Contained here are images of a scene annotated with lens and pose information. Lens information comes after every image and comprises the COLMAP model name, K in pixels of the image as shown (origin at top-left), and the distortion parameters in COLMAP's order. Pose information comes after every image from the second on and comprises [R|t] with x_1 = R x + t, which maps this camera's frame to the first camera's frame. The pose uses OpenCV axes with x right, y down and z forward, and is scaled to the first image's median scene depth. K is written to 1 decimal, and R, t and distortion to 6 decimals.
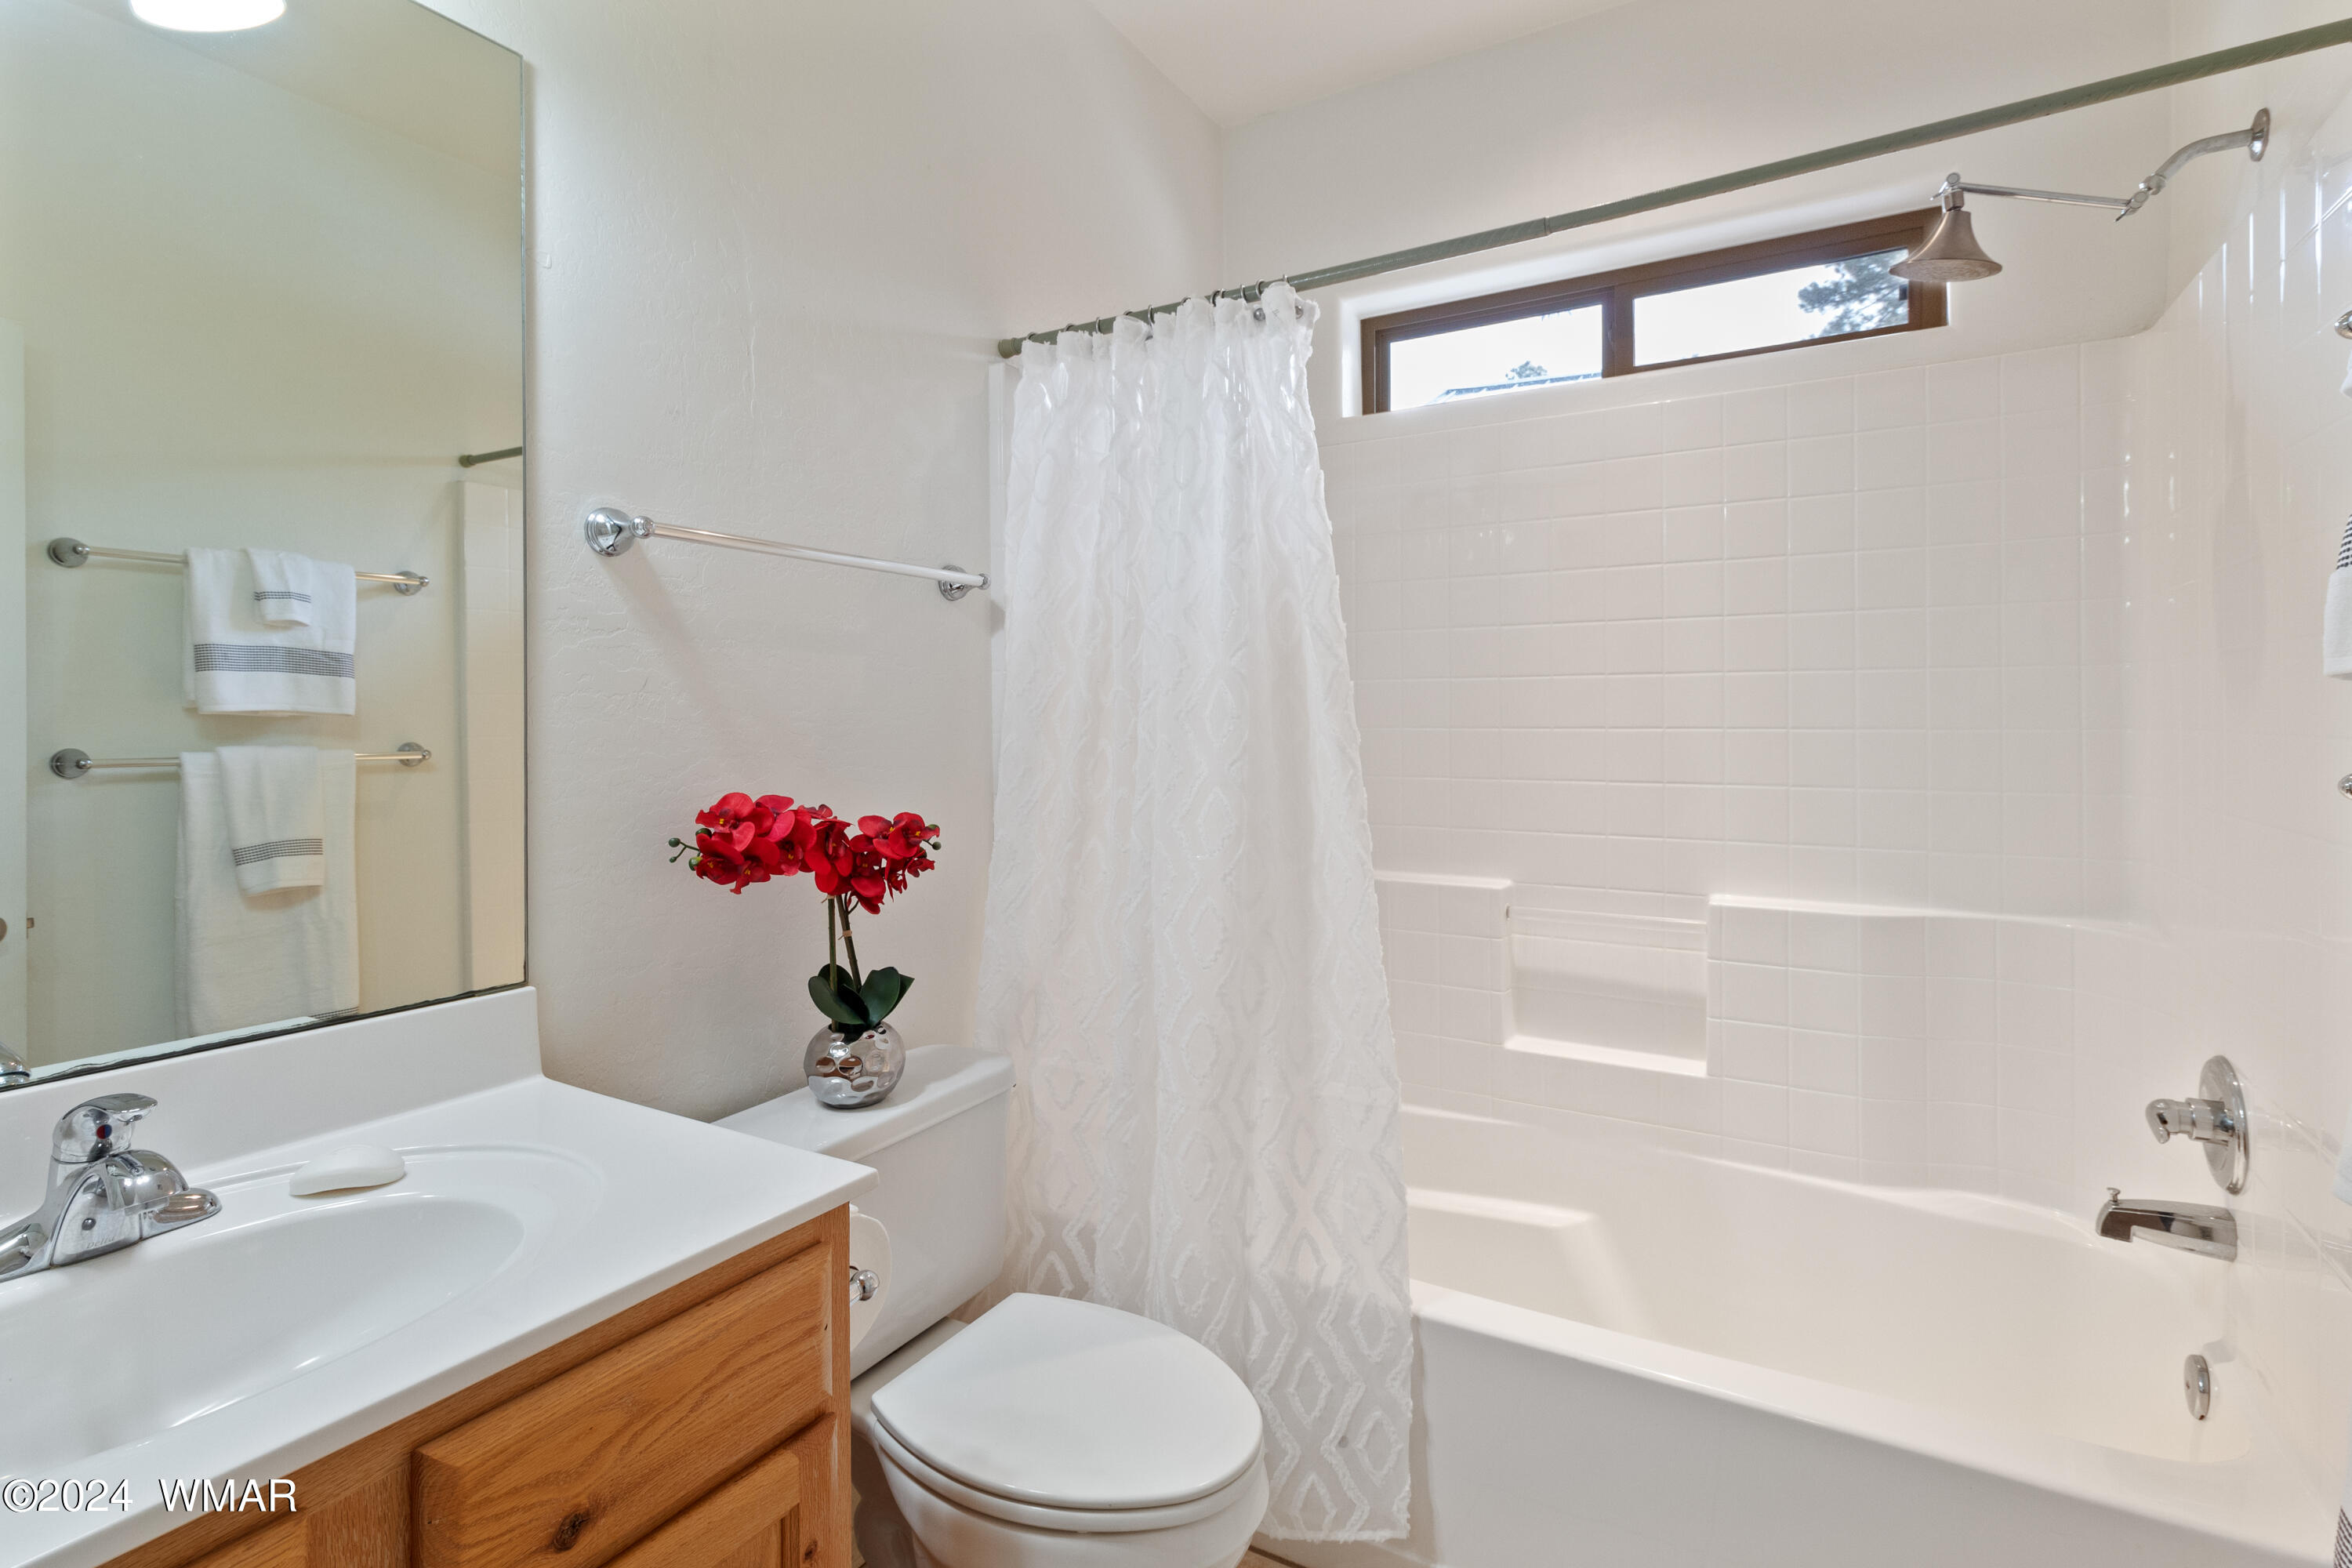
lens RADIAL K [[1100.3, 0, 1191.1], [0, 1100.3, 712.6], [0, 0, 1]] dist [0.000740, 0.000293]
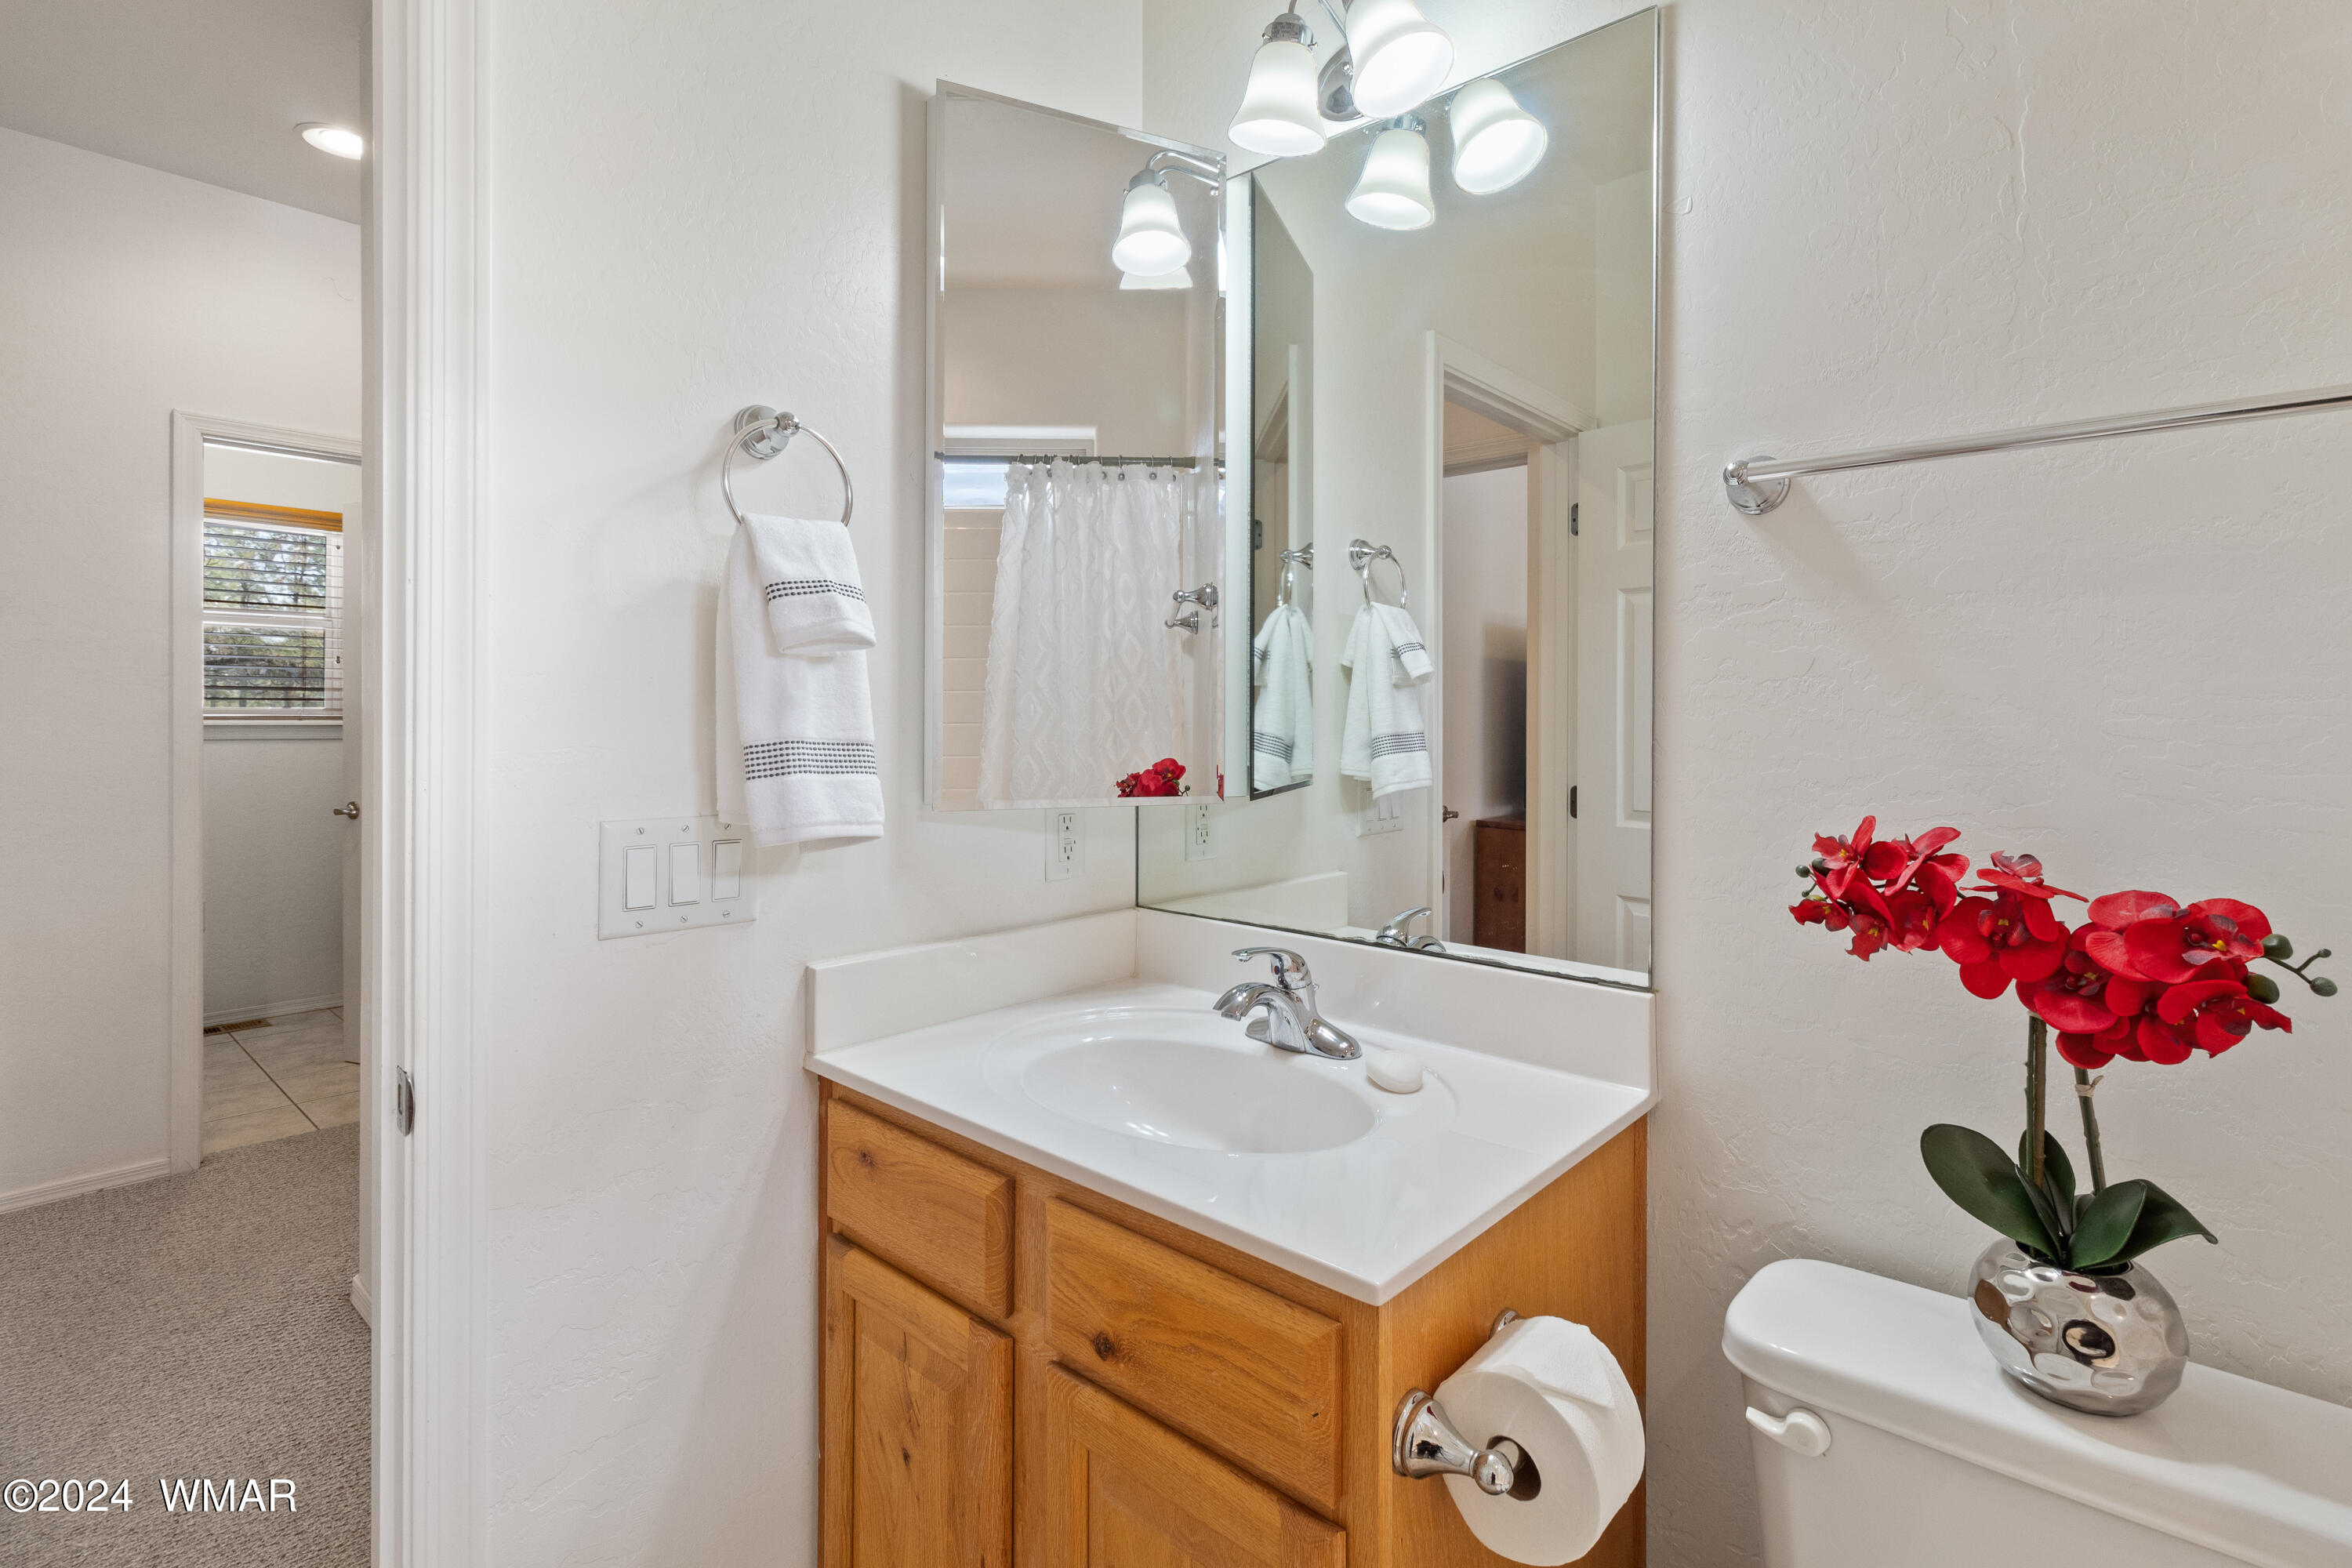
lens RADIAL K [[1100.3, 0, 1191.1], [0, 1100.3, 712.6], [0, 0, 1]] dist [0.000740, 0.000293]
pose [[-0.183196, 0.003989, -0.983068, 0.379738], [0.002474, 0.999990, 0.003596, 0.003927], [0.983073, -0.001774, -0.183204, 0.761272]]
